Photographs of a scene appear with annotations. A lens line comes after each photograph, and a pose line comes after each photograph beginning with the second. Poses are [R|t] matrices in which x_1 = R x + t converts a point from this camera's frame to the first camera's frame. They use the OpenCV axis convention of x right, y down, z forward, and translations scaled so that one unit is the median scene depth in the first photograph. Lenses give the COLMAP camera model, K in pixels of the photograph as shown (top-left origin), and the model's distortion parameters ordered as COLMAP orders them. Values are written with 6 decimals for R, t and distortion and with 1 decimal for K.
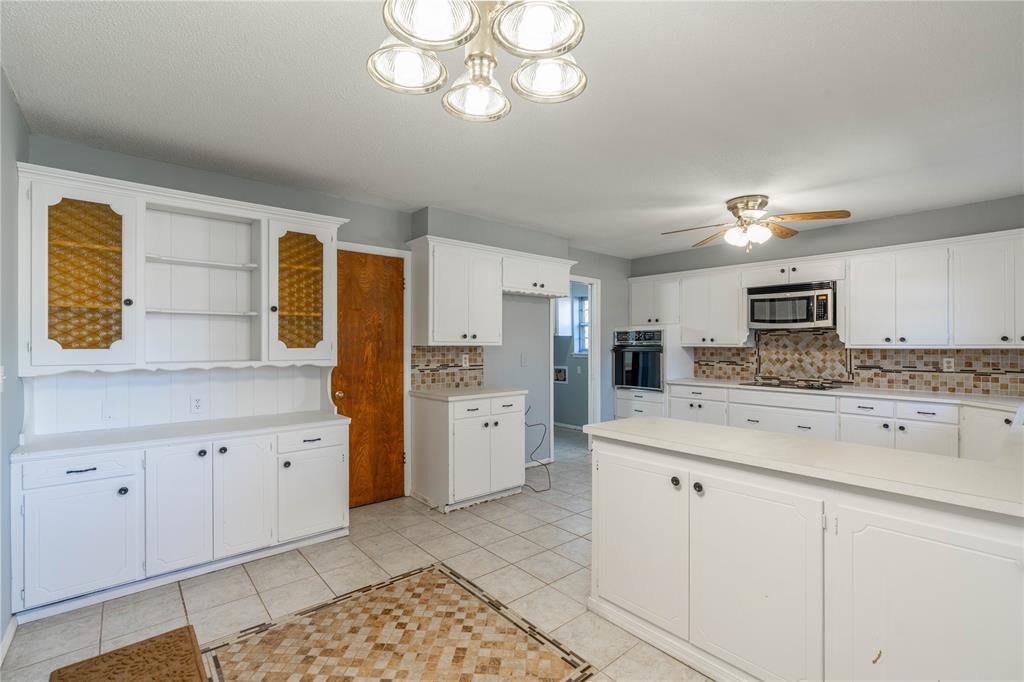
lens RADIAL K [[463.4, 0, 517.3], [0, 463.4, 346.4], [0, 0, 1]] dist [0.002163, 0.001198]
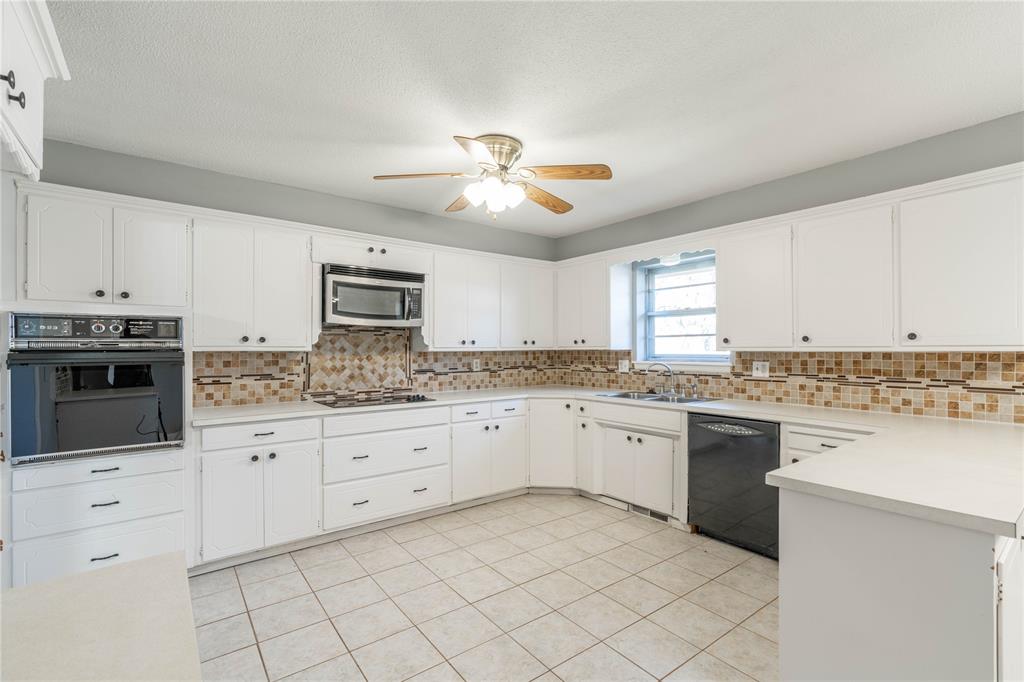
lens RADIAL K [[463.4, 0, 517.3], [0, 463.4, 346.4], [0, 0, 1]] dist [0.002163, 0.001198]
pose [[0.051601, 0.001653, 0.998666, -0.172144], [0.004563, 0.999988, -0.001891, -0.002955], [-0.998657, 0.004655, 0.051593, 0.729957]]
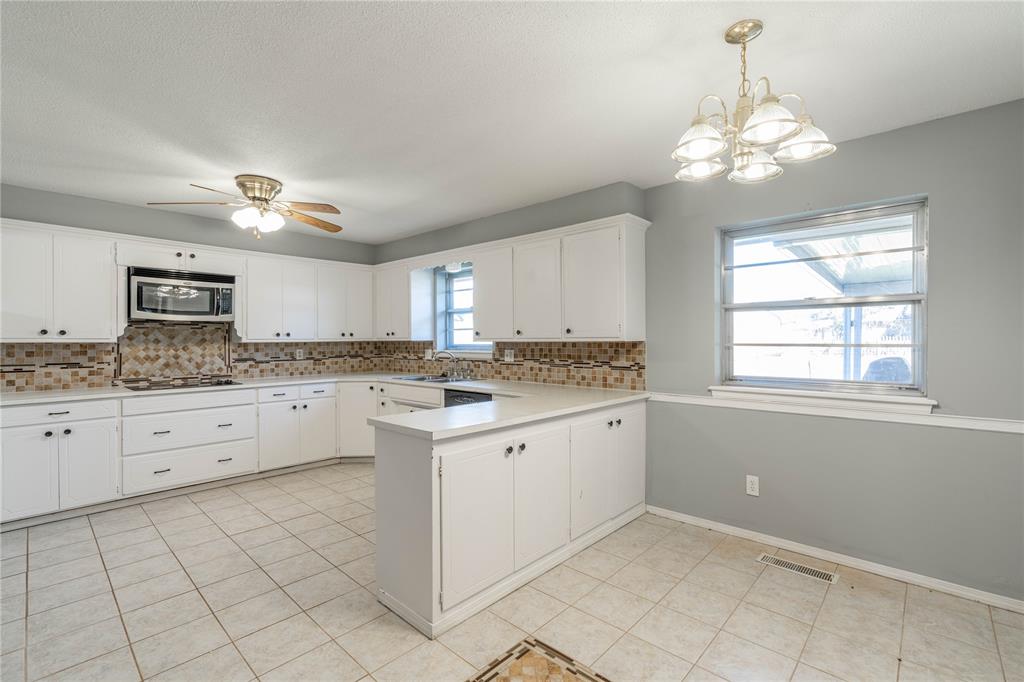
lens RADIAL K [[466.2, 0, 511.5], [0, 466.2, 338.7], [0, 0, 1]] dist [0.001077, 0.007241]
pose [[-0.098825, -0.001609, 0.995104, -0.373036], [0.005737, 0.999981, 0.002187, -0.003018], [-0.995088, 0.005925, -0.098814, 0.467217]]
